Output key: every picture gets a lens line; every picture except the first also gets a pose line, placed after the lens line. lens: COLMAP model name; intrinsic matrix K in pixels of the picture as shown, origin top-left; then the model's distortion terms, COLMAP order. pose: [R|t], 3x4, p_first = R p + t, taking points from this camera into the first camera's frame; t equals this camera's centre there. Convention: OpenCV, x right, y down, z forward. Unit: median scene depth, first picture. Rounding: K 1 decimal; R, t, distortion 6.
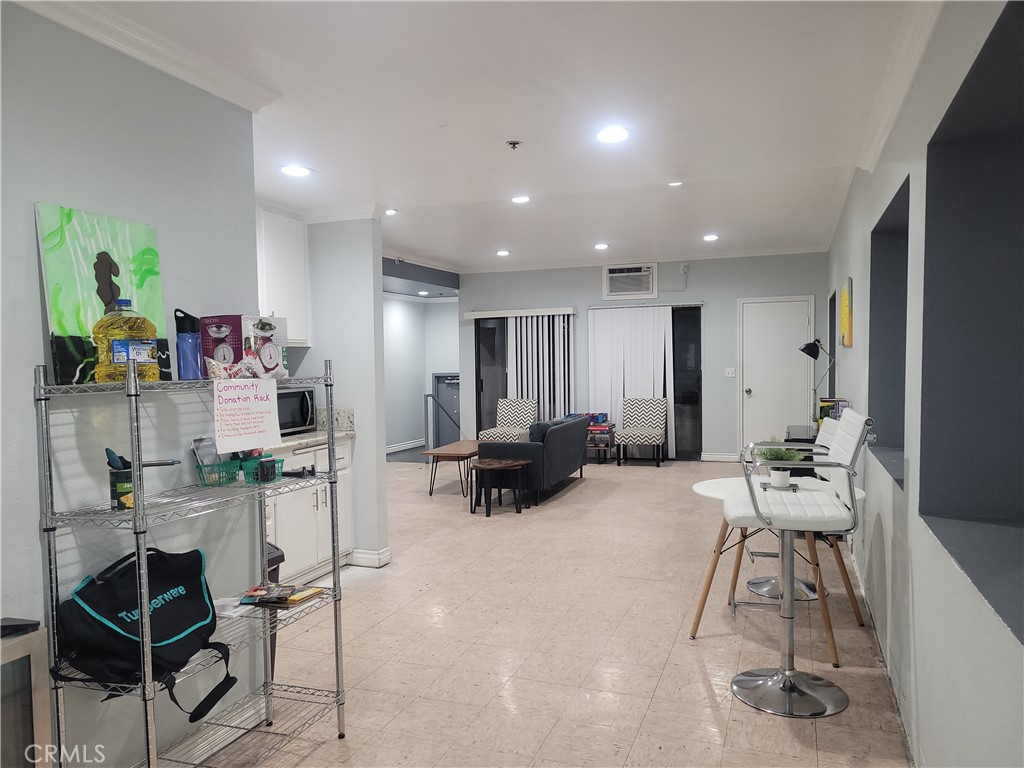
lens RADIAL K [[763.6, 0, 513.8], [0, 763.6, 388.2], [0, 0, 1]] dist [0.009392, 0.002327]
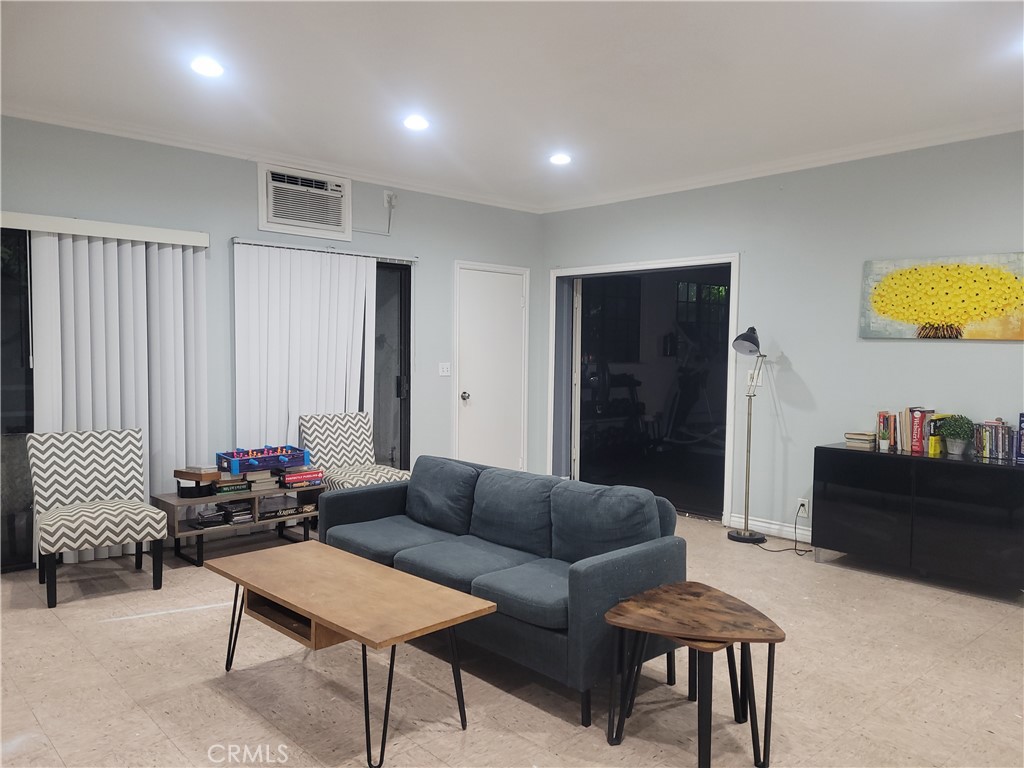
lens RADIAL K [[763.6, 0, 514.1], [0, 763.6, 383.3], [0, 0, 1]] dist [0.009392, 0.002327]
pose [[0.449110, -0.014460, 0.893360, -0.279311], [0.007213, 0.999895, 0.012558, -0.016029], [-0.893447, 0.000803, 0.449167, 0.628250]]
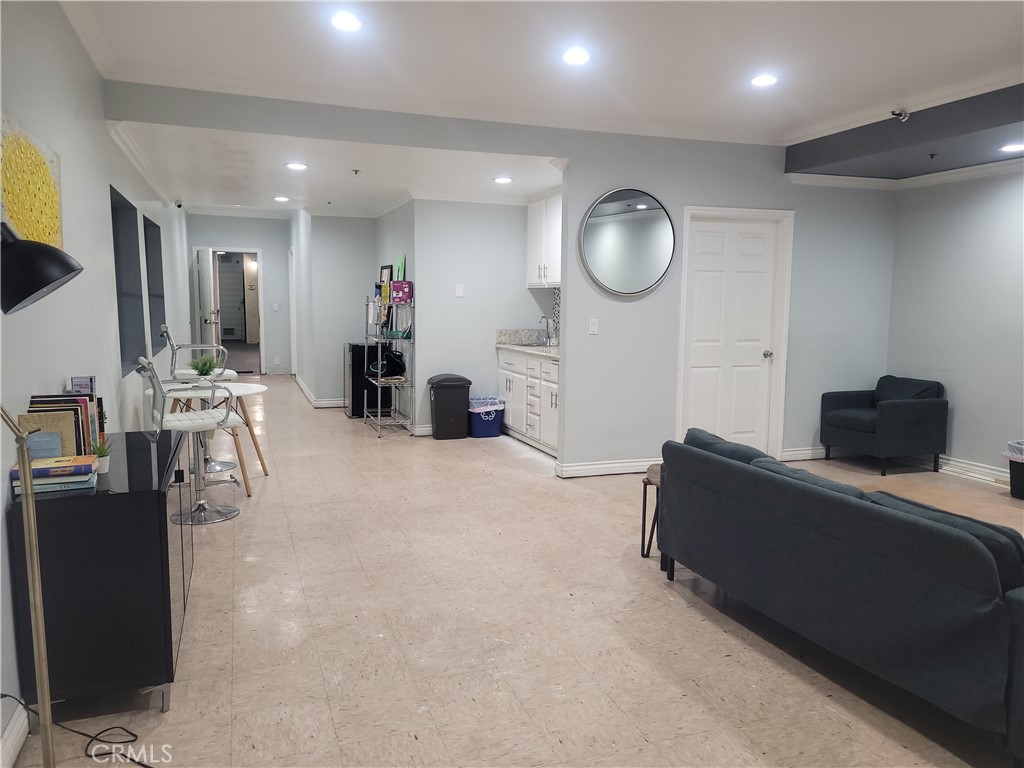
lens RADIAL K [[763.6, 0, 514.6], [0, 763.6, 385.5], [0, 0, 1]] dist [0.009392, 0.002327]
pose [[-0.764773, 0.092592, -0.637612, 0.311298], [-0.011866, 0.987428, 0.157624, -0.043543], [0.644190, 0.128113, -0.754060, 0.931766]]
